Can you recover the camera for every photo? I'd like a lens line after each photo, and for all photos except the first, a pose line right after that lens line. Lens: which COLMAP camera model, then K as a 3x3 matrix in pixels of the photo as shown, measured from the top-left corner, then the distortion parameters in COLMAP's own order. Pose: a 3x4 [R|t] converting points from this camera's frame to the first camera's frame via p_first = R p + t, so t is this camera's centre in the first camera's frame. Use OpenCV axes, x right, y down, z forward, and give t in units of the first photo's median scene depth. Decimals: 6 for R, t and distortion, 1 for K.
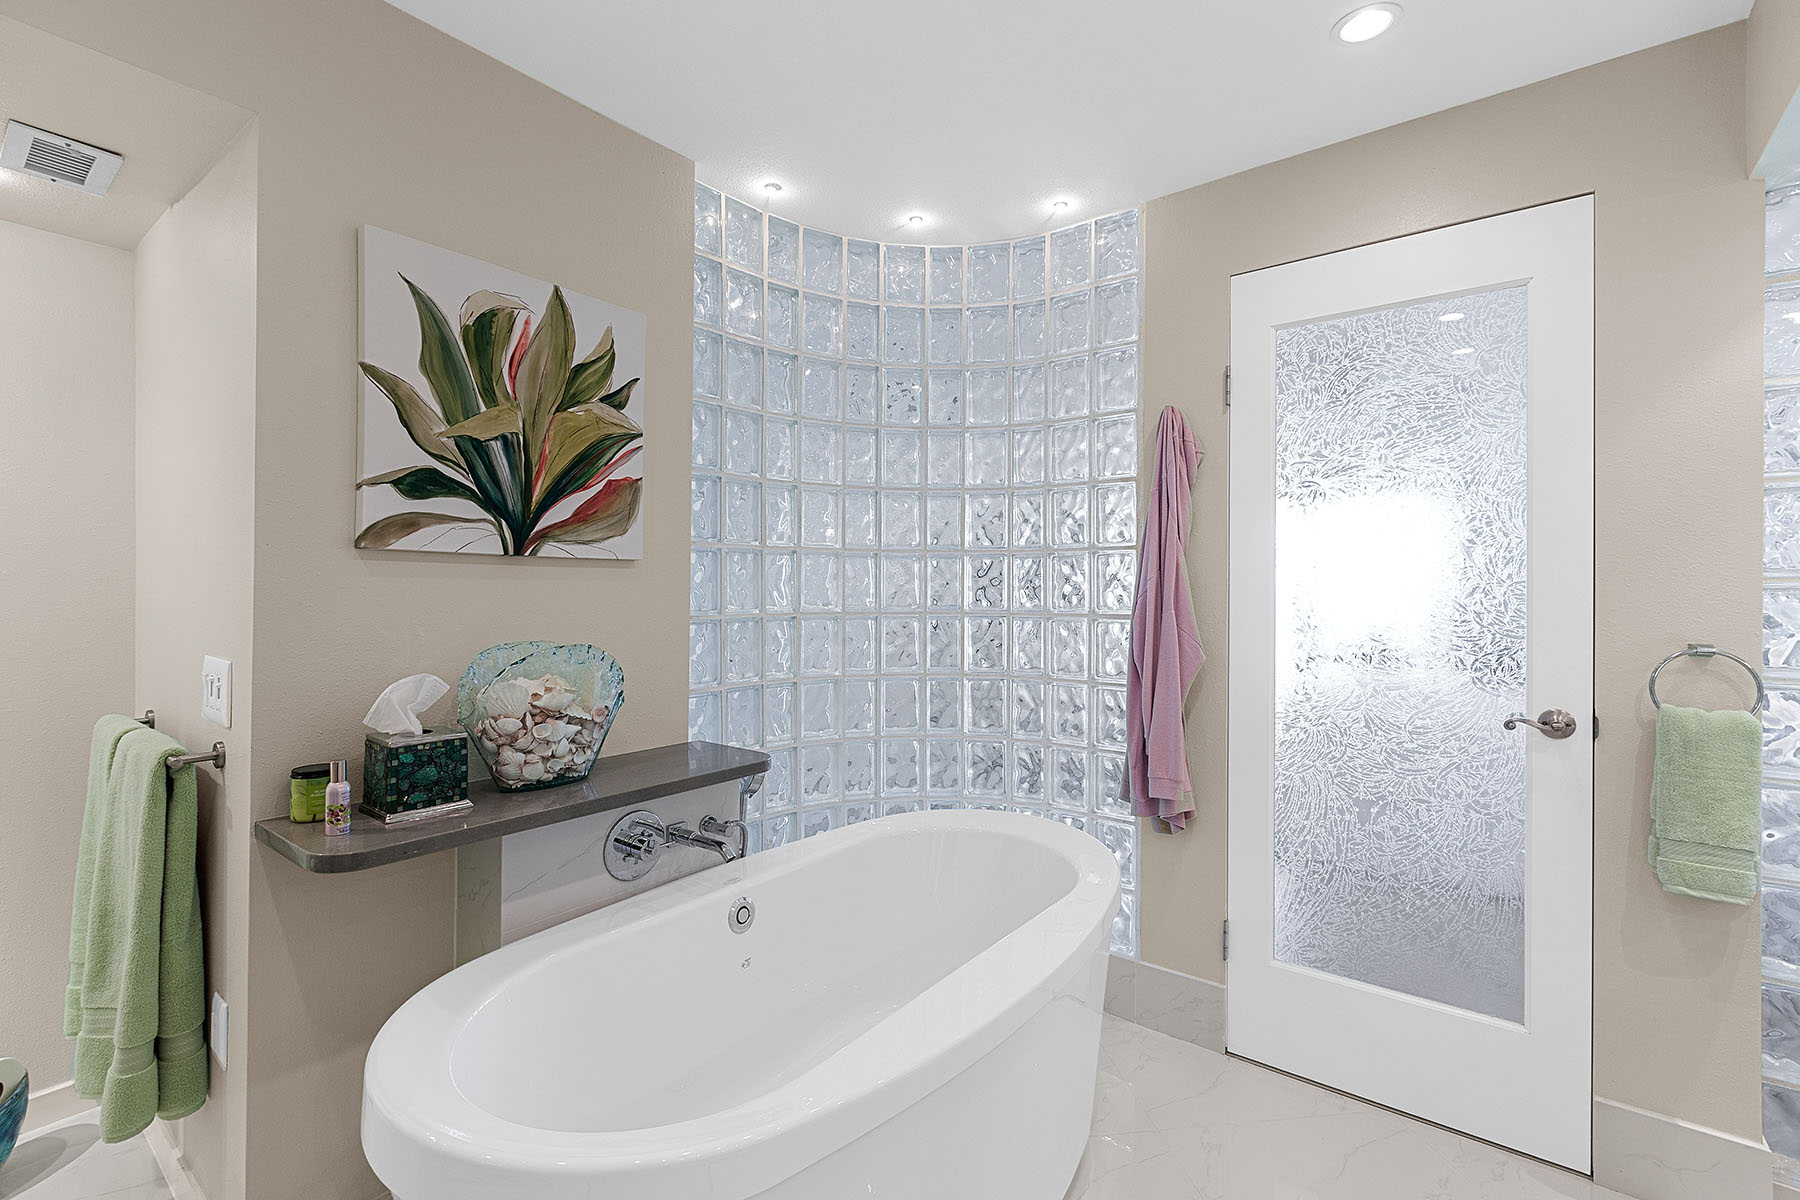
lens RADIAL K [[810.4, 0, 902.6], [0, 810.4, 596.6], [0, 0, 1]] dist [-0.000084, 0.000769]
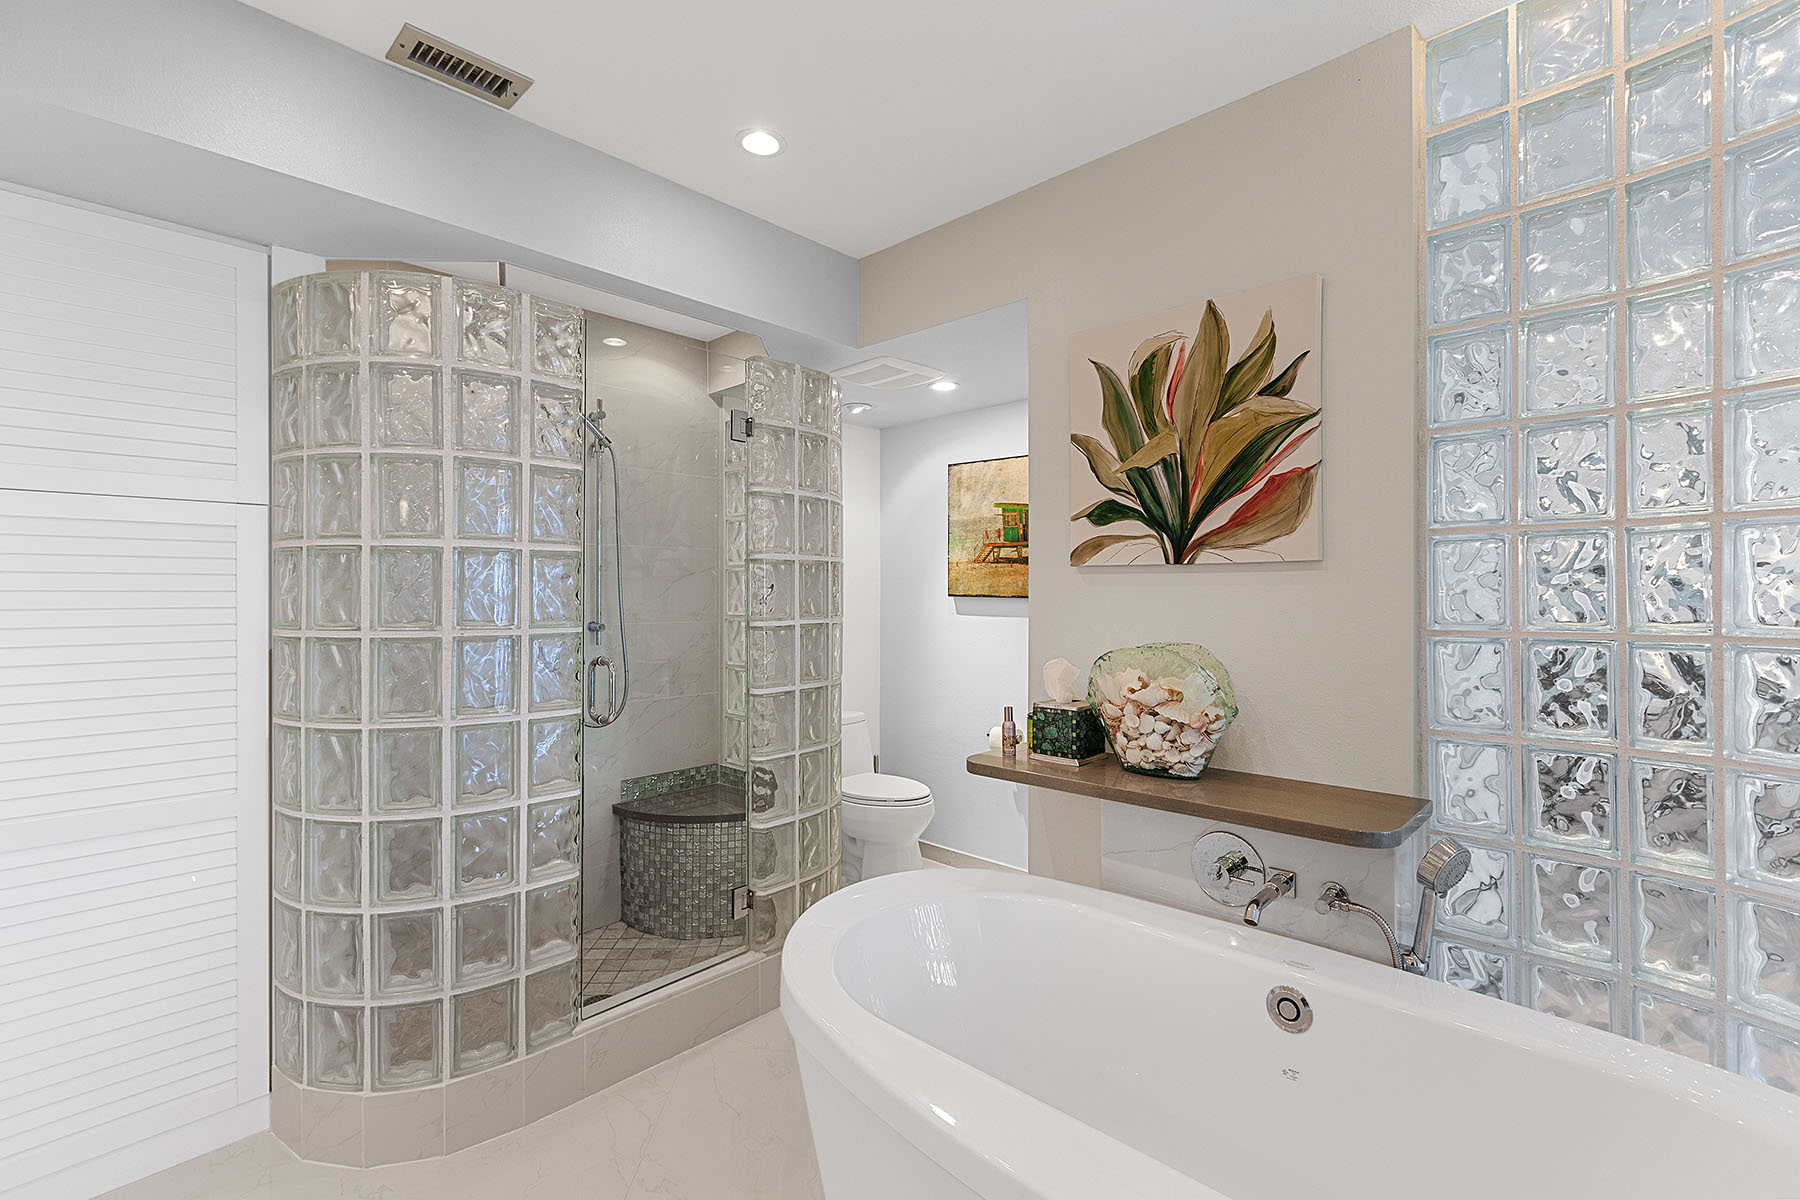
lens RADIAL K [[810.4, 0, 909.5], [0, 810.4, 592.0], [0, 0, 1]] dist [-0.000084, 0.000769]
pose [[-0.110525, 0.002772, -0.993870, 0.658061], [0.000845, 0.999996, 0.002695, -0.016124], [0.993873, -0.000542, -0.110527, 0.757717]]
